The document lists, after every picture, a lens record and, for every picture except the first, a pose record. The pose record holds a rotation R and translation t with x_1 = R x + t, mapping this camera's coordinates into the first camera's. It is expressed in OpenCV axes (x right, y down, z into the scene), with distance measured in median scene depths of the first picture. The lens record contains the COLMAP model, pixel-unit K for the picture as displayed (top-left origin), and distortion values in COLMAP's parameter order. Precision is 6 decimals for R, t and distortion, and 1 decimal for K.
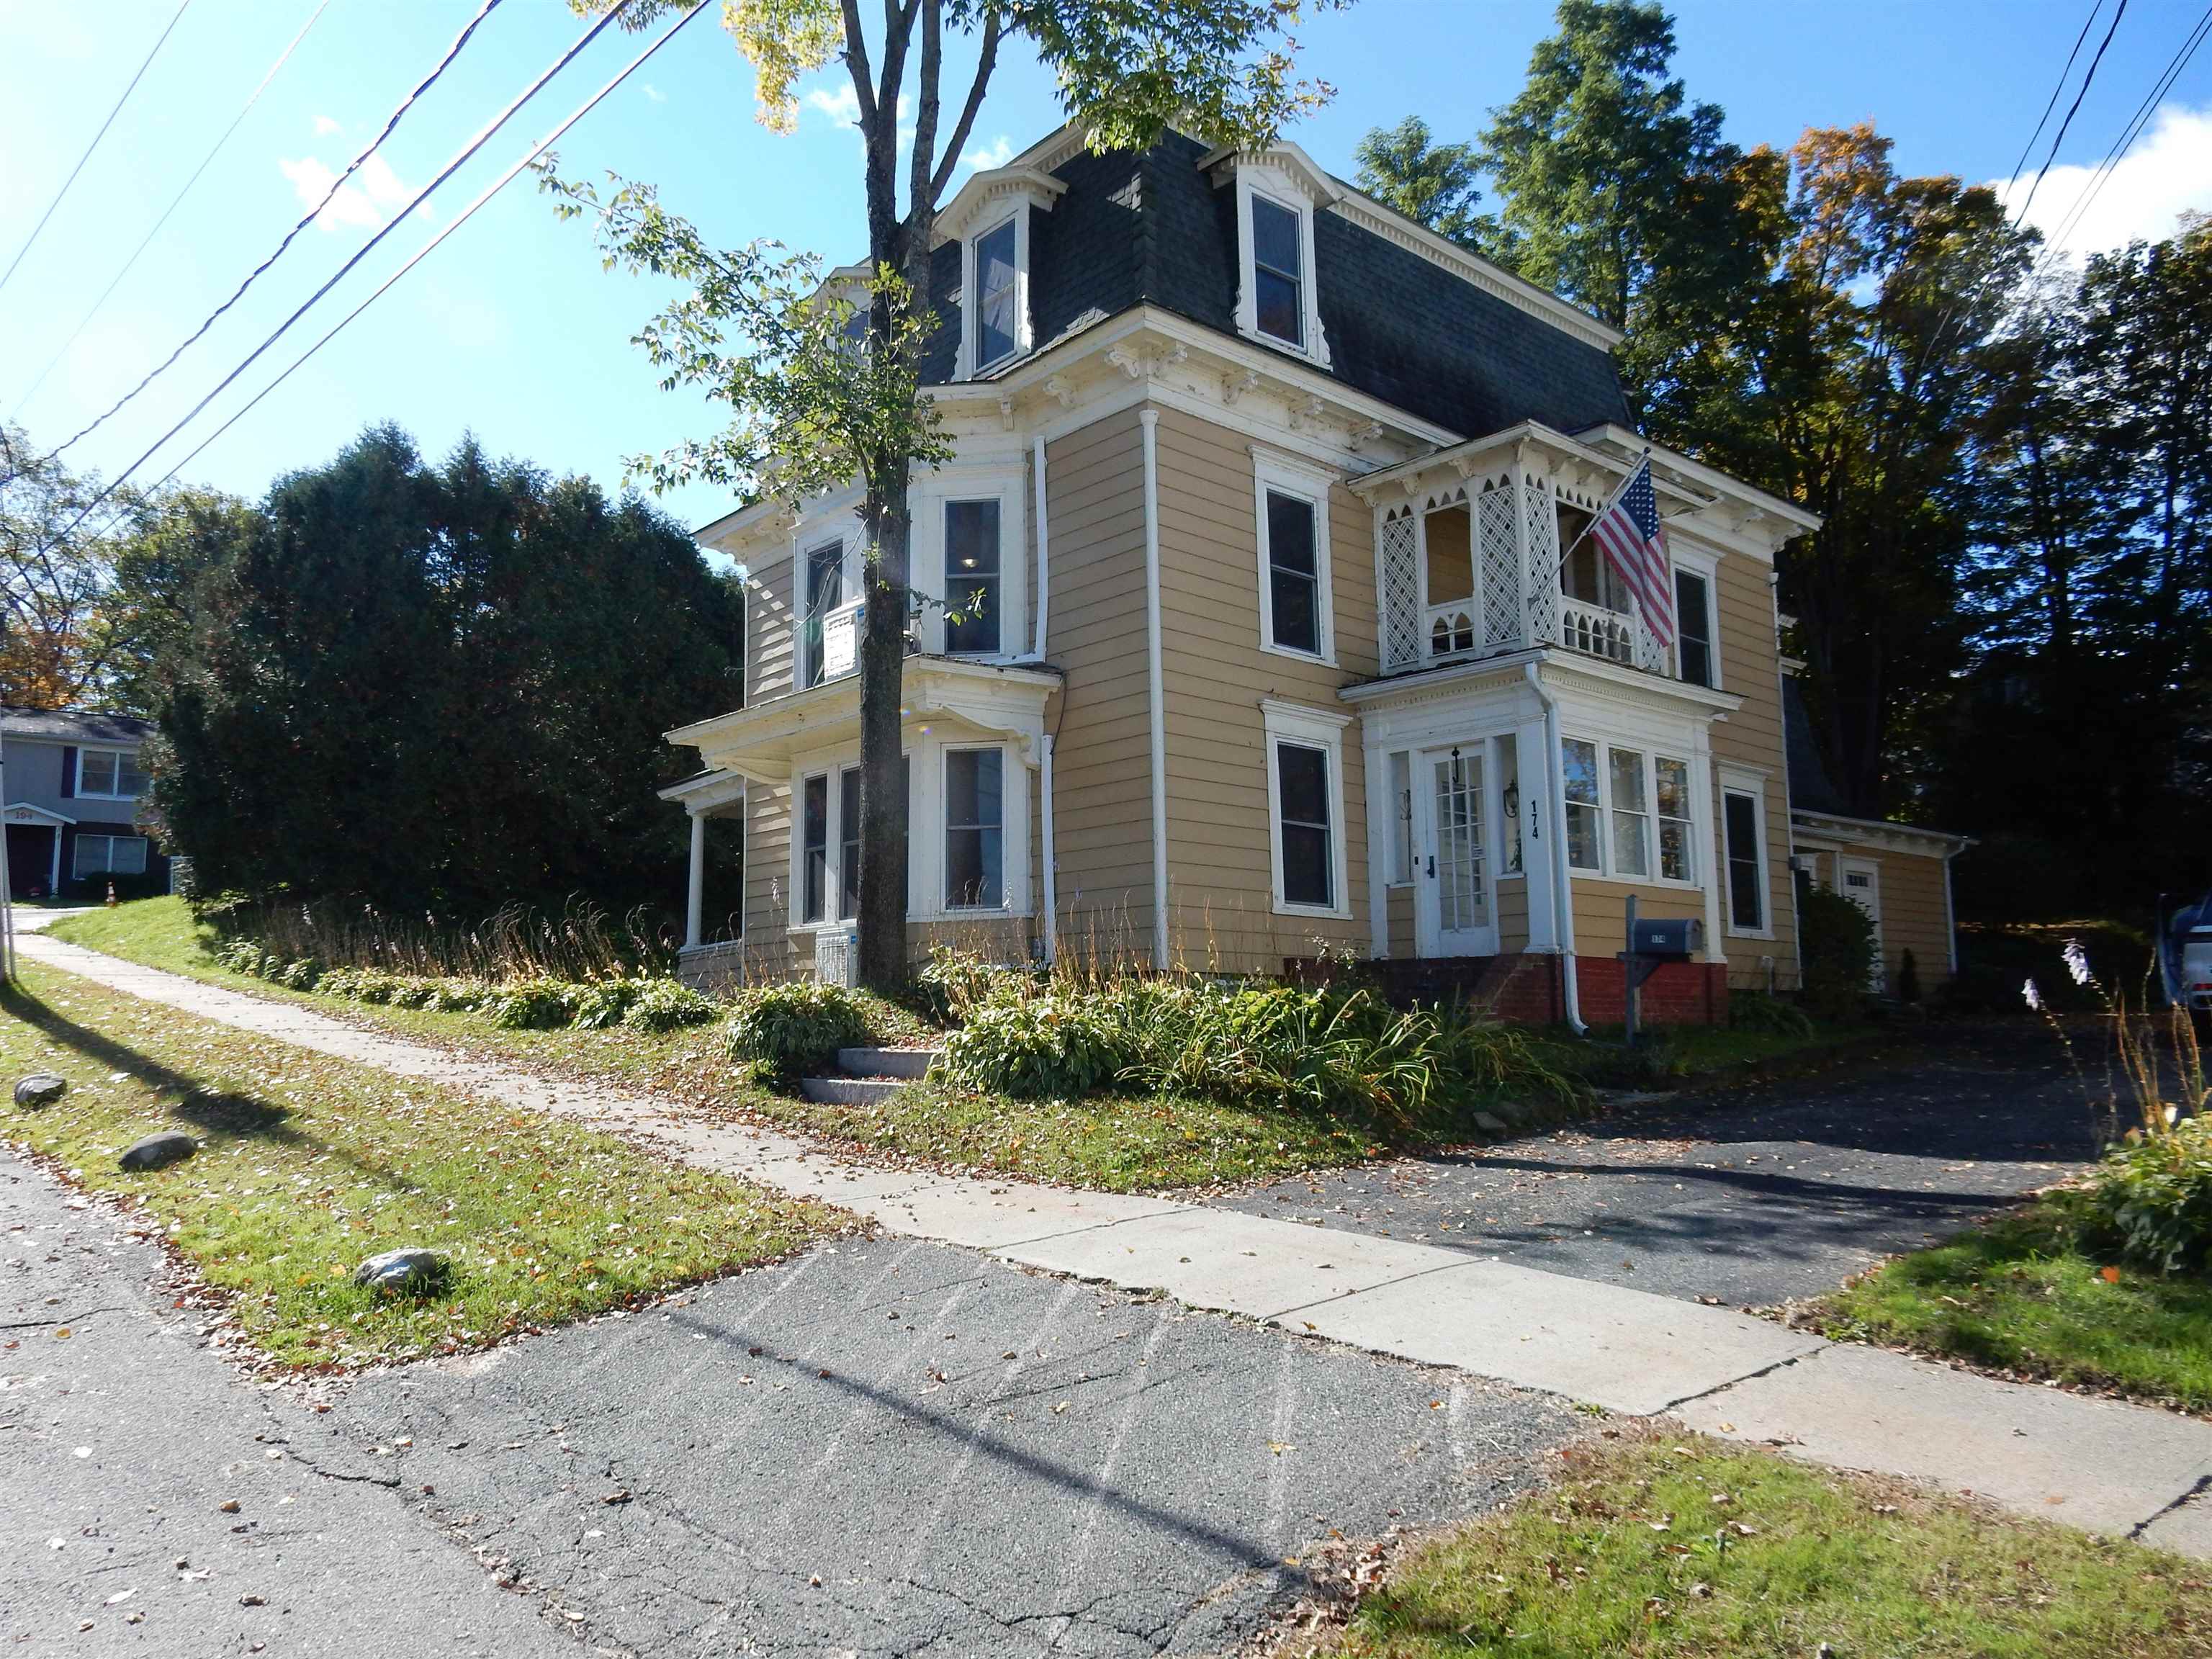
lens RADIAL K [[1631.0, 0, 1106.0], [0, 1631.0, 829.5], [0, 0, 1]] dist [-0.000361, -0.000675]
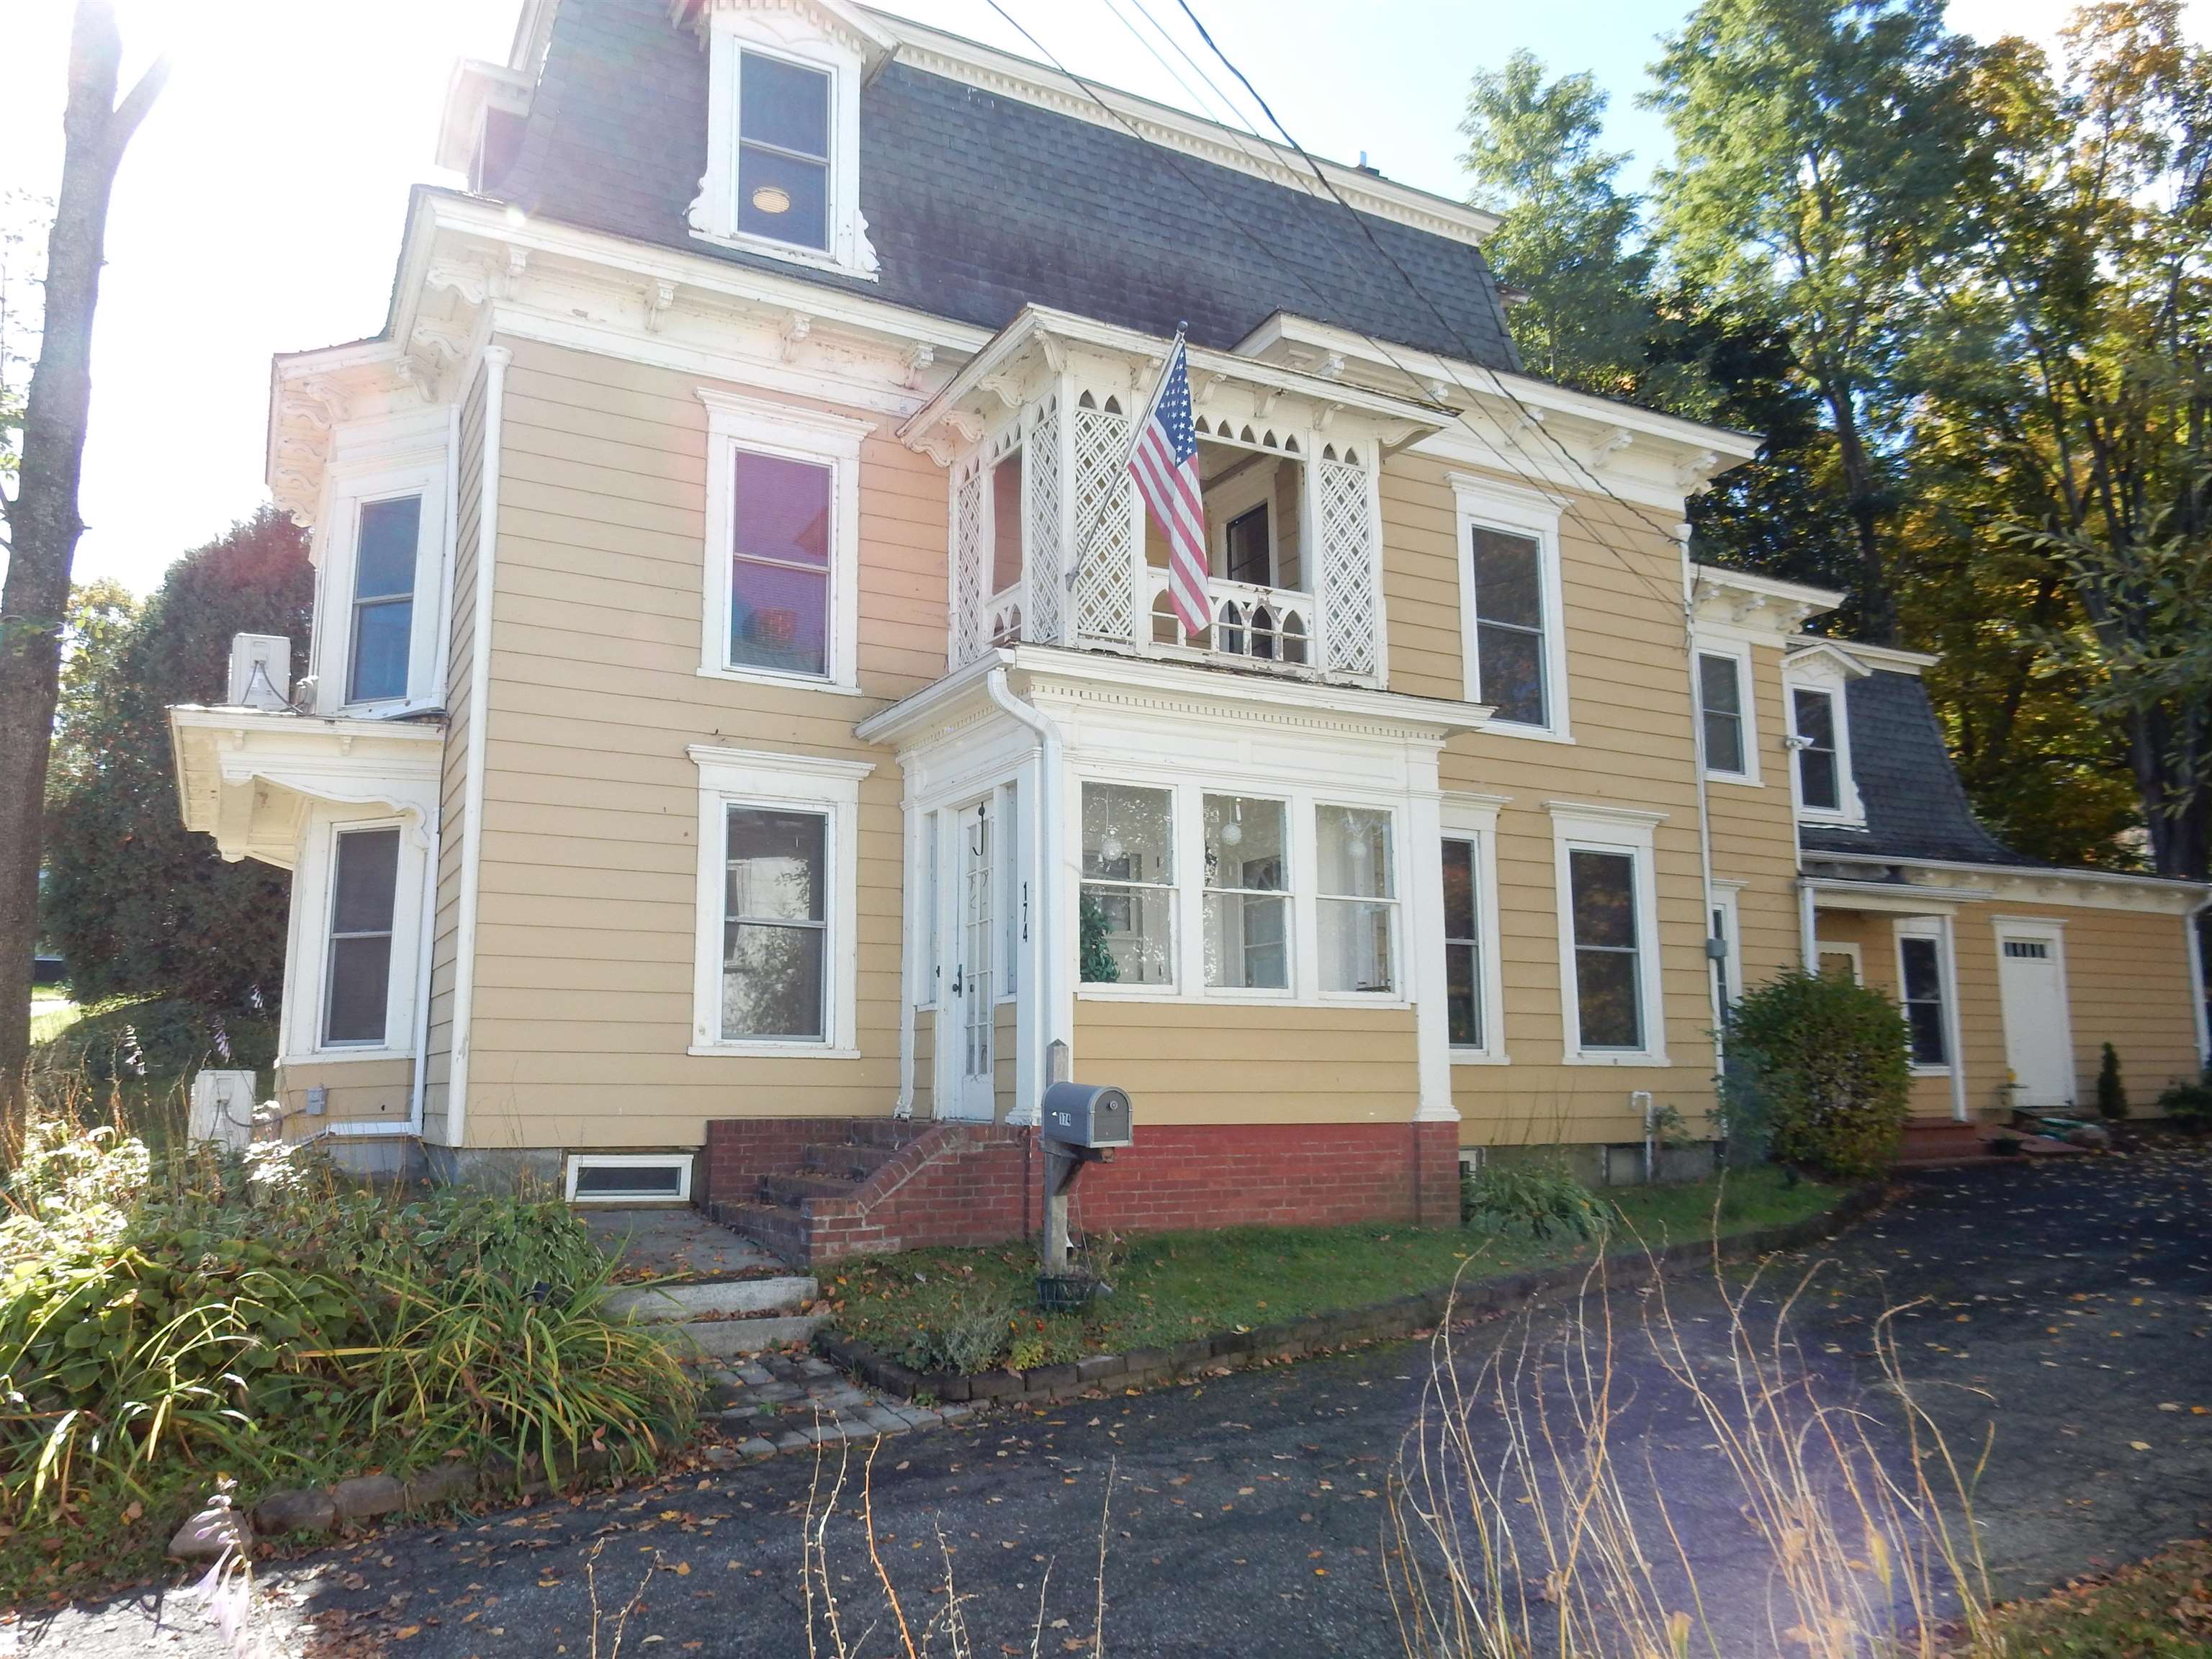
lens RADIAL K [[1623.2, 0, 1106.0], [0, 1623.2, 829.5], [0, 0, 1]] dist [0.002074, -0.002727]
pose [[0.972841, -0.034874, -0.228830, 0.397559], [0.027418, 0.998987, -0.035682, -0.013415], [0.229843, 0.028439, 0.972812, 0.344501]]
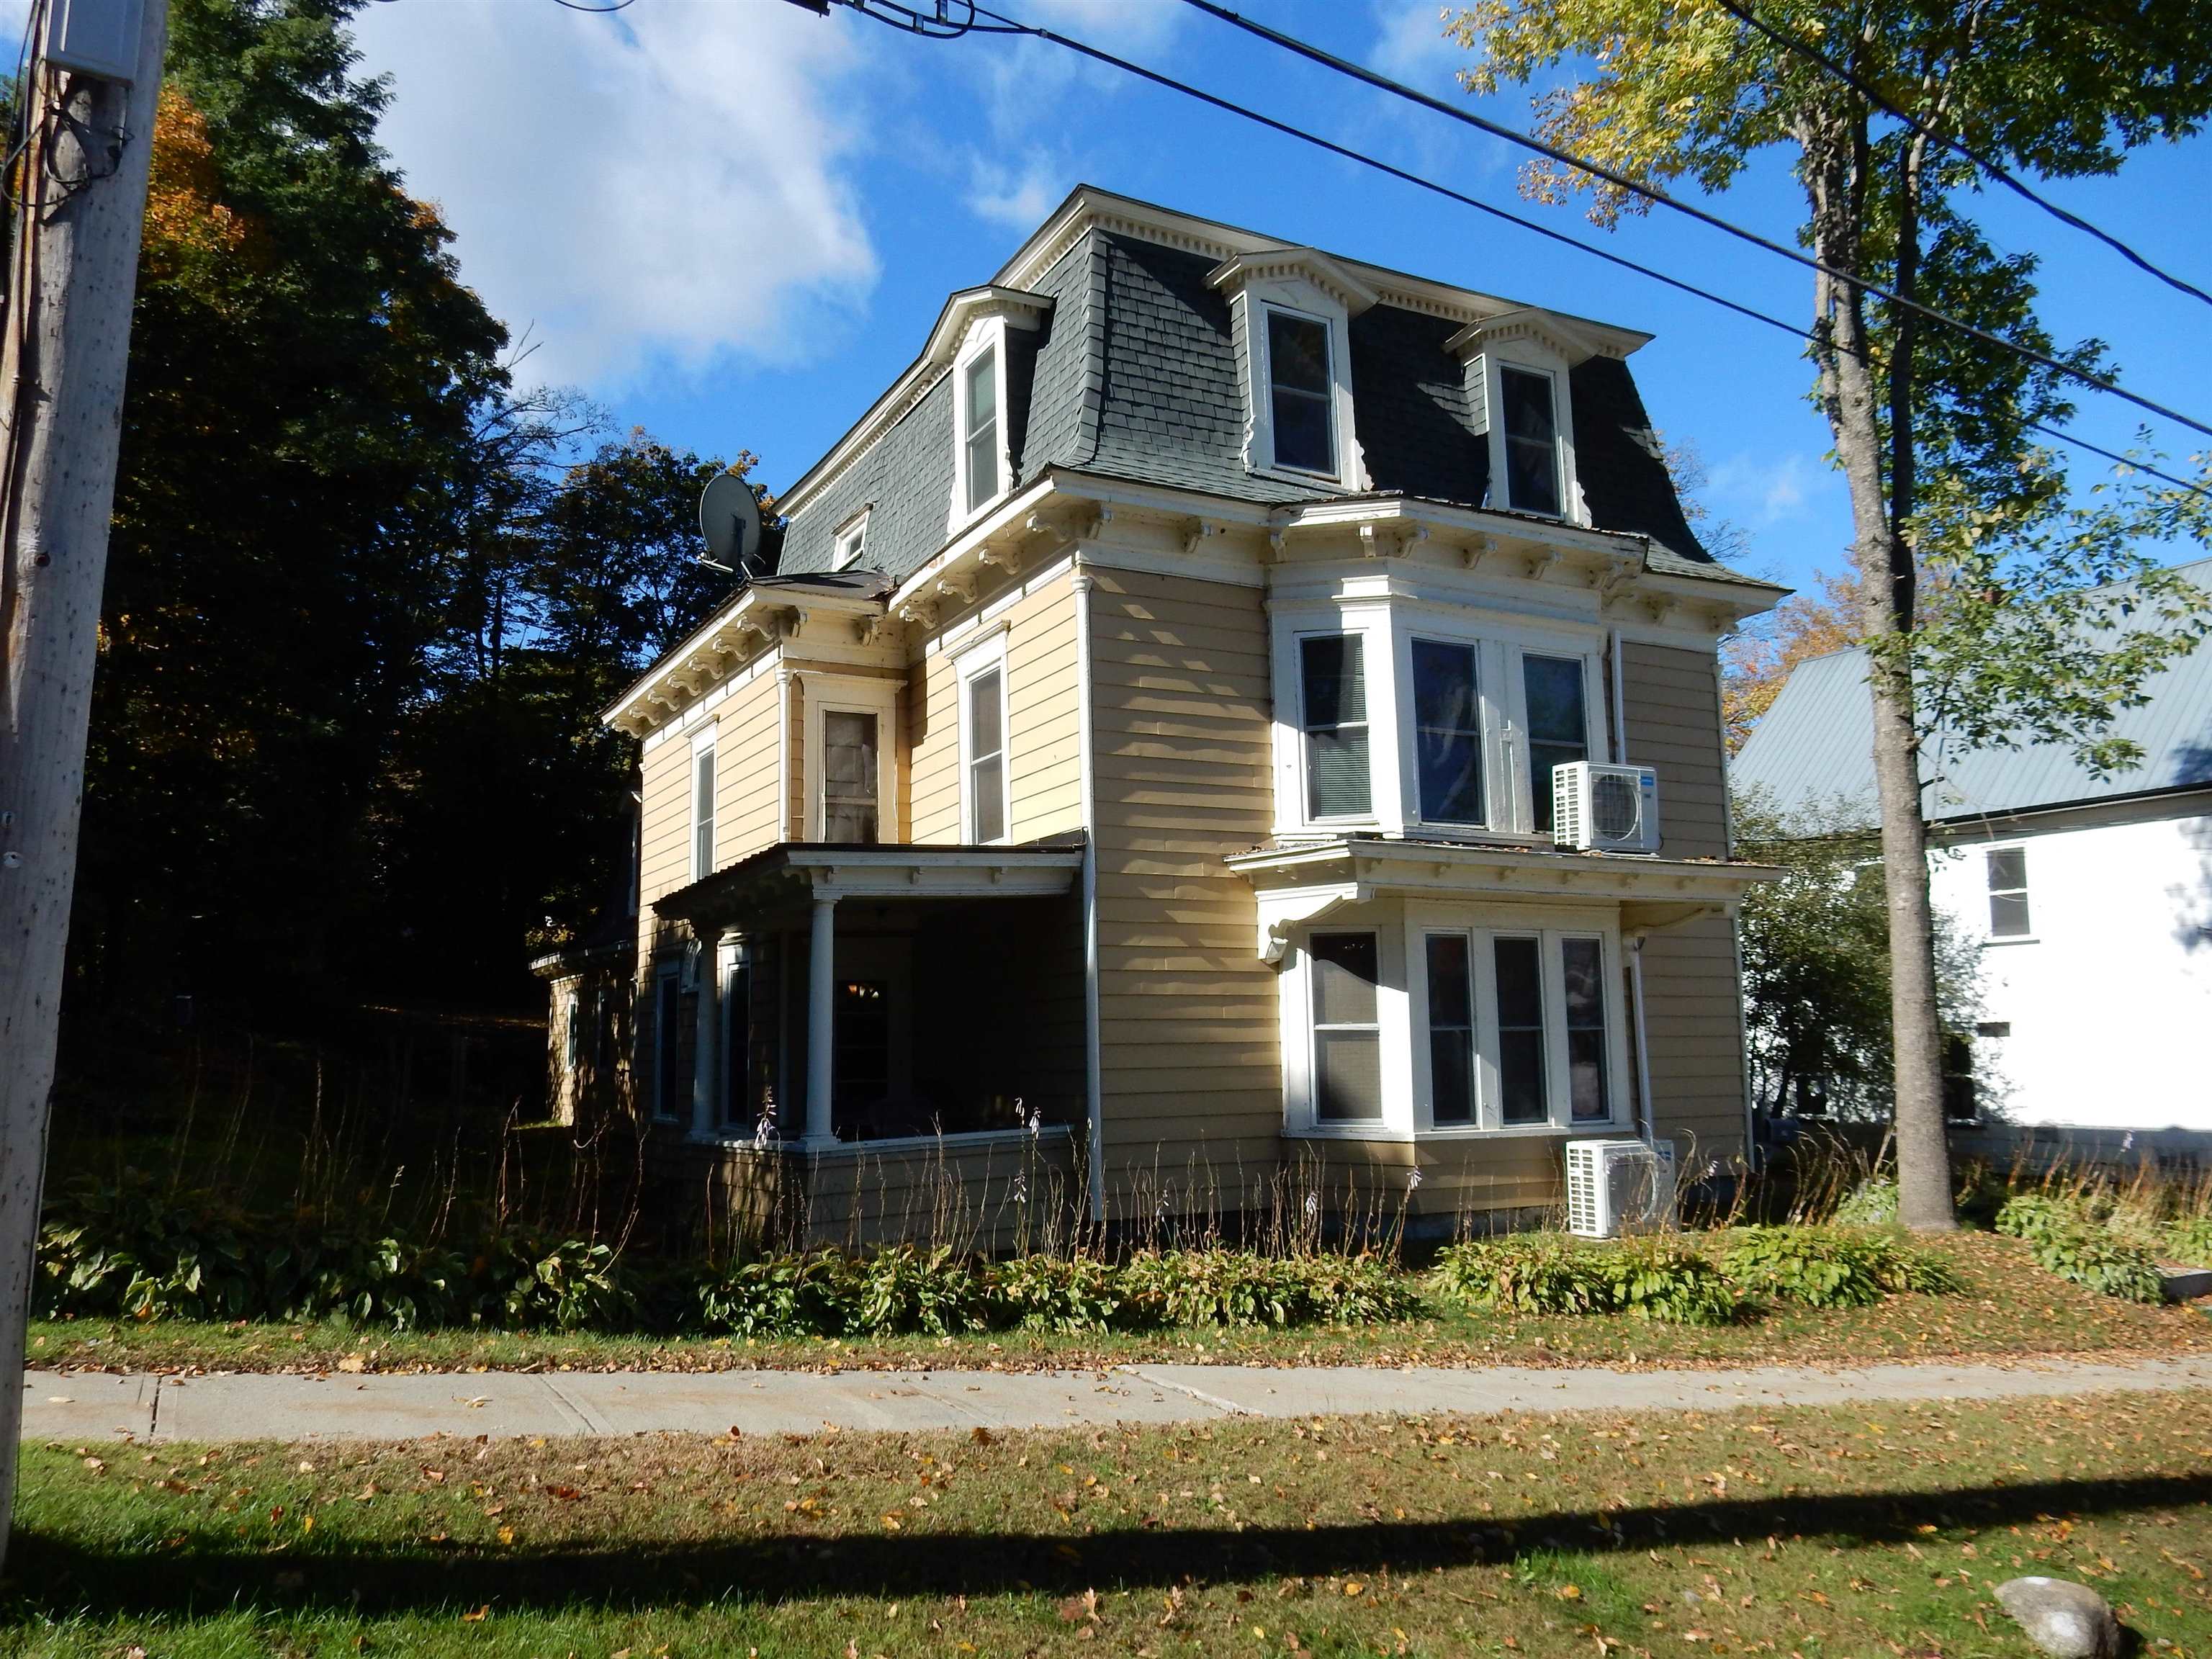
lens RADIAL K [[1630.3, 0, 1106.0], [0, 1630.3, 829.5], [0, 0, 1]] dist [-0.005407, -0.004589]
pose [[0.232380, 0.142521, 0.962127, -1.017140], [-0.114638, 0.986324, -0.118417, 0.029676], [-0.965846, -0.082779, 0.245540, 1.018799]]
